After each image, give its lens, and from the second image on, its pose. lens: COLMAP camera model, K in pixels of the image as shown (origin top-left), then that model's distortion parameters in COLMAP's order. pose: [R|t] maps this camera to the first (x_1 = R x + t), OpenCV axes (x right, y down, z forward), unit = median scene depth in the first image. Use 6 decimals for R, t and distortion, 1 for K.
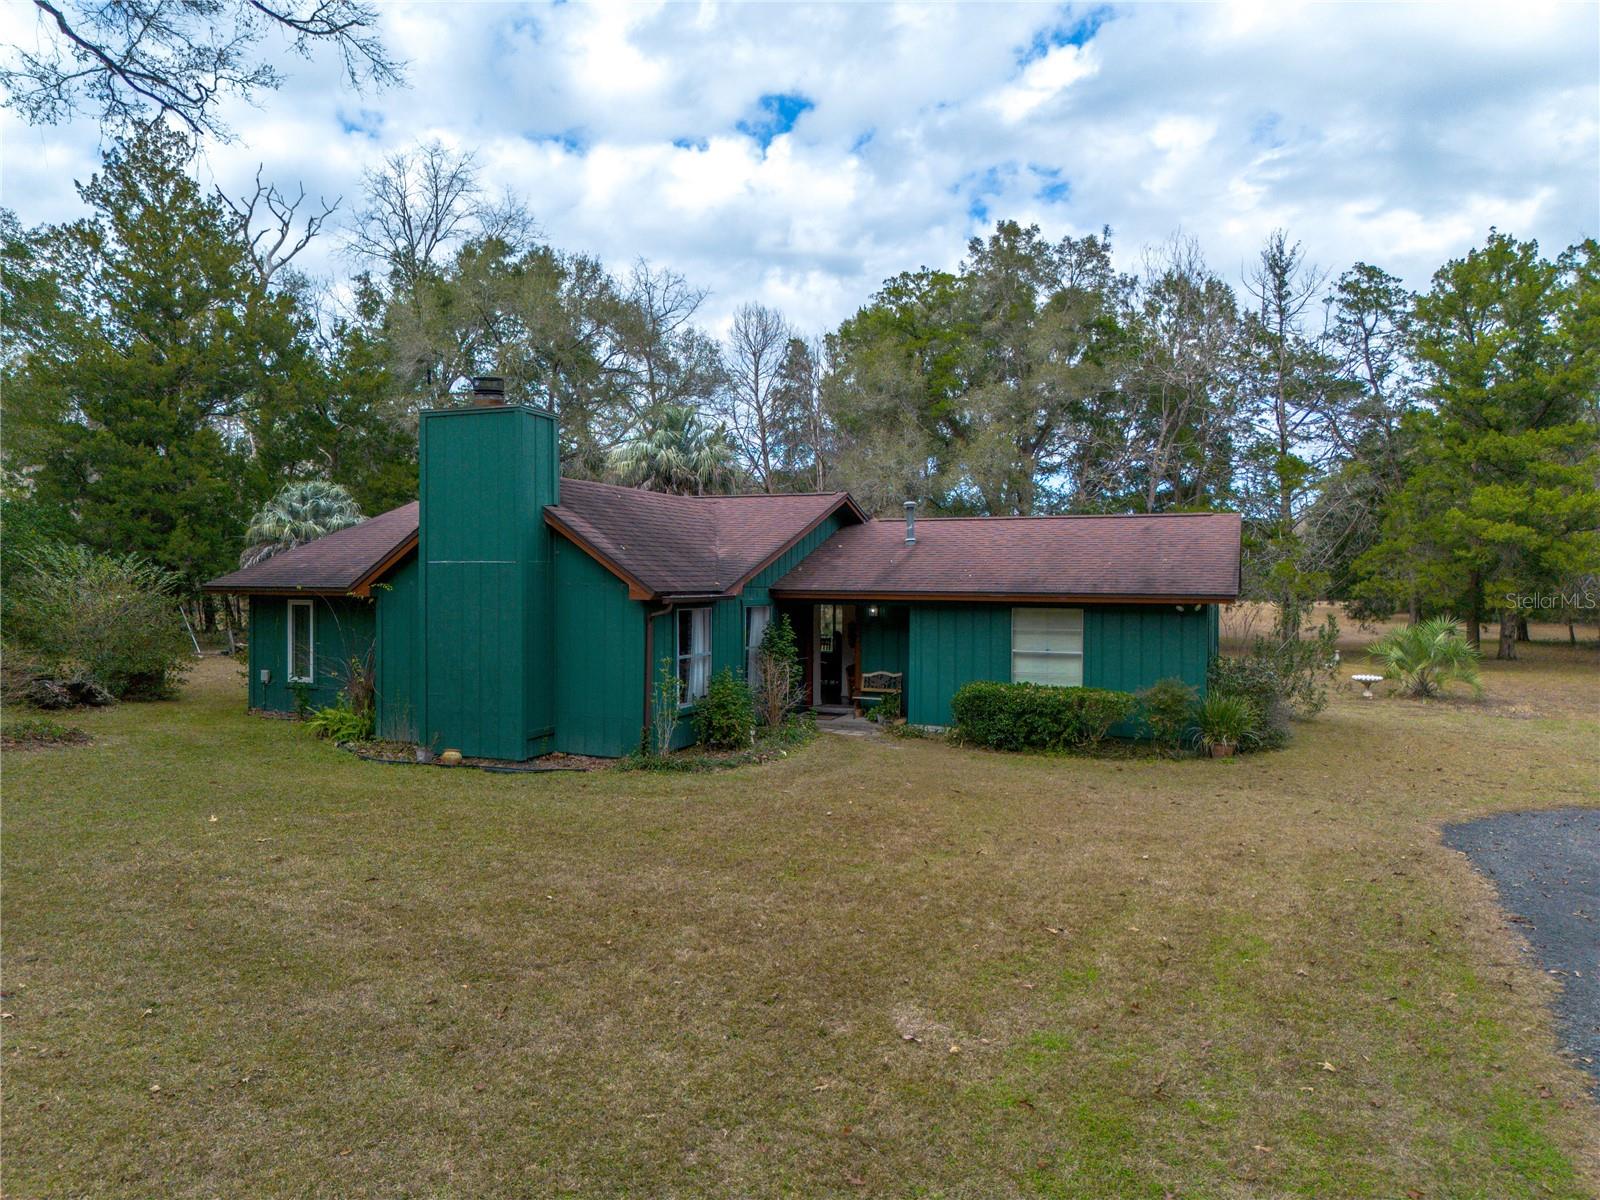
lens RADIAL K [[1077.8, 0, 800.0], [0, 1077.8, 600.0], [0, 0, 1]] dist [0.007734, 0.004044]
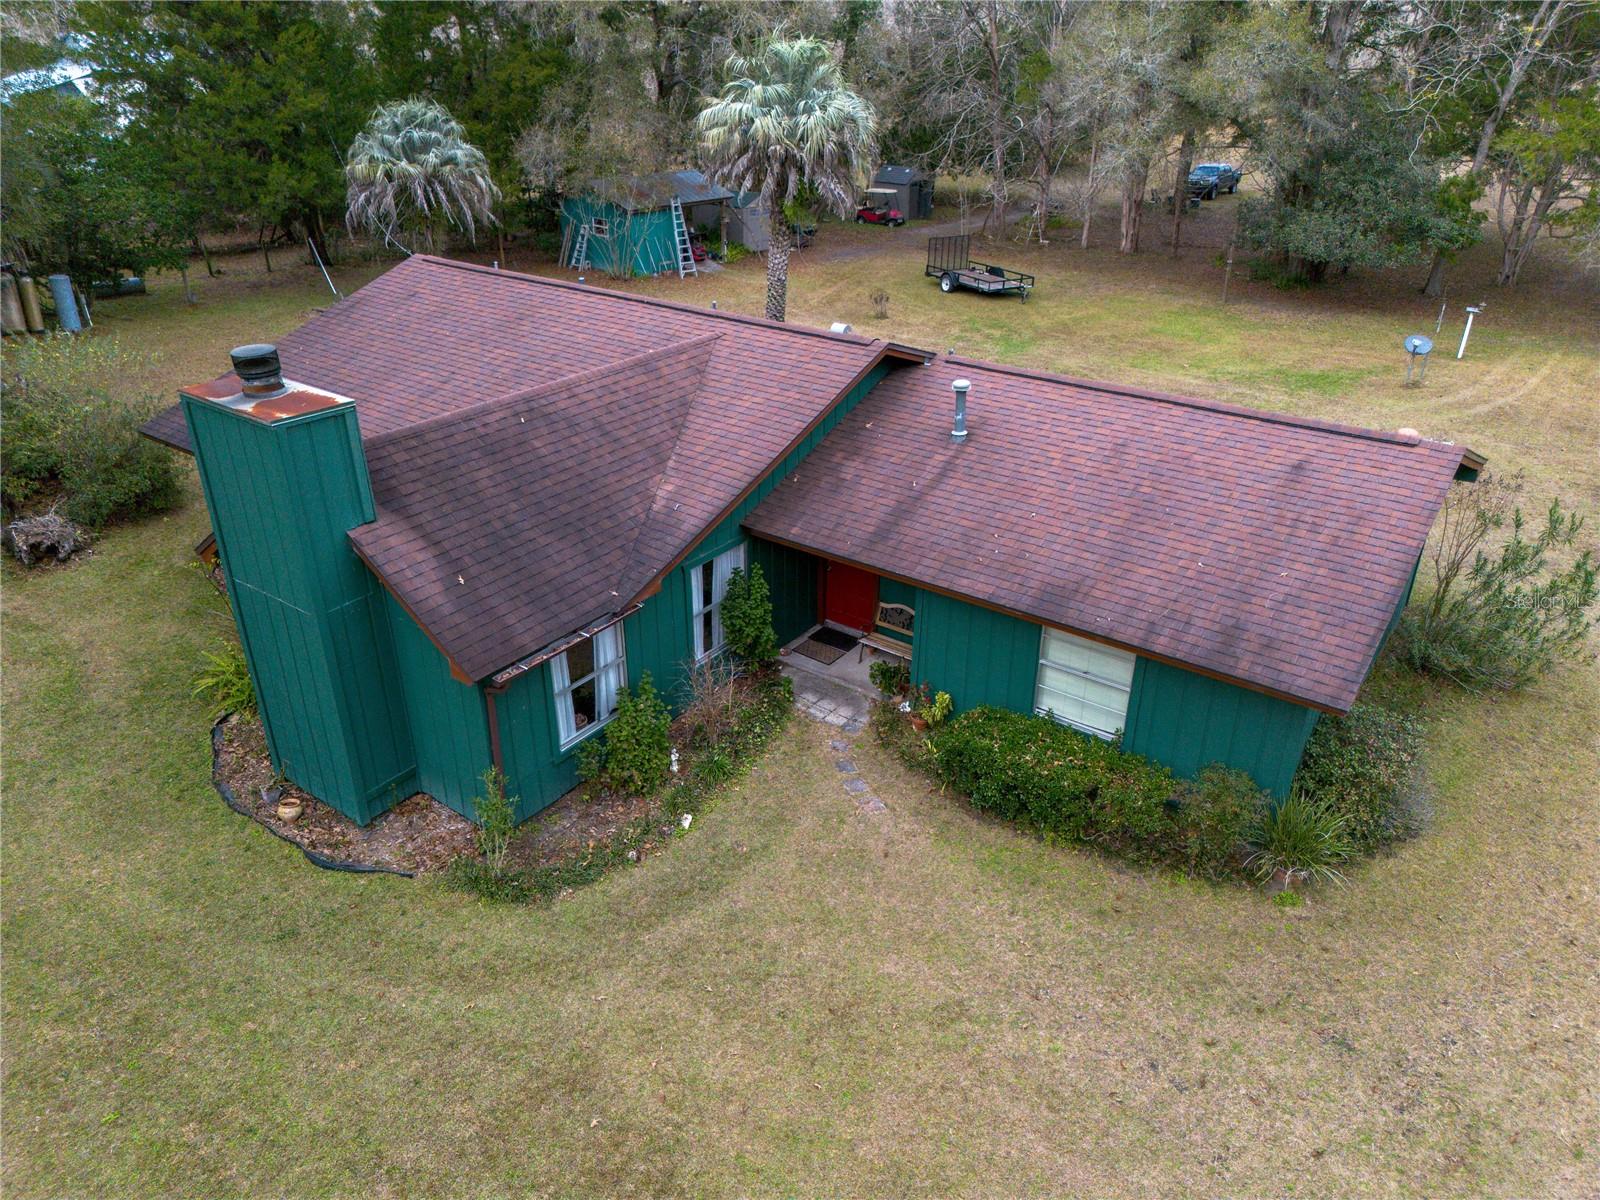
lens RADIAL K [[1077.8, 0, 800.0], [0, 1077.8, 600.0], [0, 0, 1]] dist [0.007734, 0.004044]
pose [[0.970358, 0.112987, -0.213634, 0.103695], [-0.006268, 0.895451, 0.445116, -0.172628], [0.241591, -0.430583, 0.869616, 0.188000]]
